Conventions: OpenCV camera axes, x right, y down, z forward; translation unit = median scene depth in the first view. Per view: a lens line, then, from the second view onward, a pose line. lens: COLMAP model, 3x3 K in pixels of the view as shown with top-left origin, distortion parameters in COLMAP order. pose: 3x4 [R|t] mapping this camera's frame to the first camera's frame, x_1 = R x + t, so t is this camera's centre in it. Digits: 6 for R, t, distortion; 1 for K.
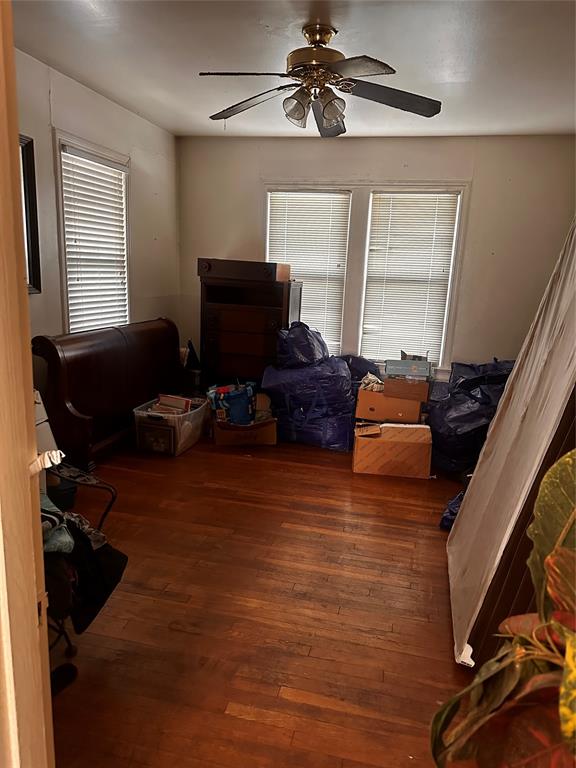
lens RADIAL K [[547.1, 0, 288.0], [0, 547.1, 384.0], [0, 0, 1]] dist [0.122153, -0.185014]
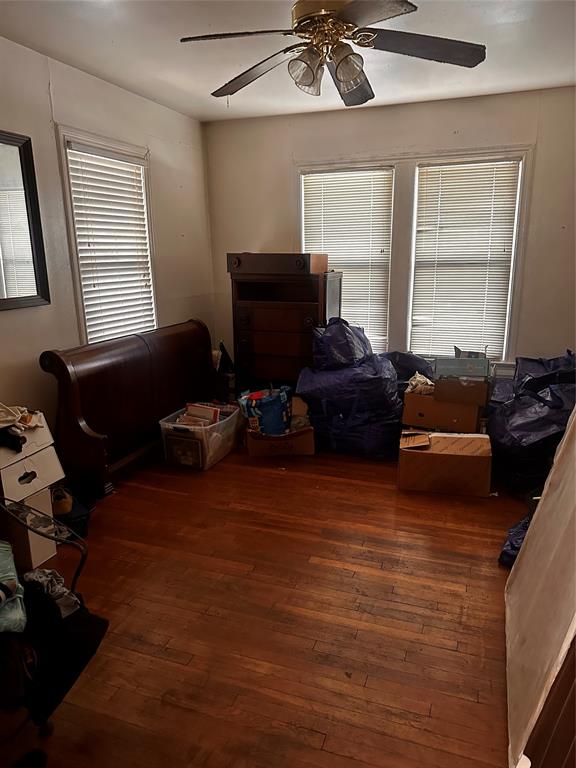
lens RADIAL K [[536.9, 0, 288.0], [0, 536.9, 384.0], [0, 0, 1]] dist [0.098430, -0.131301]
pose [[0.991100, -0.028042, -0.130132, 0.058648], [0.032425, 0.998972, 0.031692, -0.039424], [0.129110, -0.035629, 0.990990, 0.121569]]
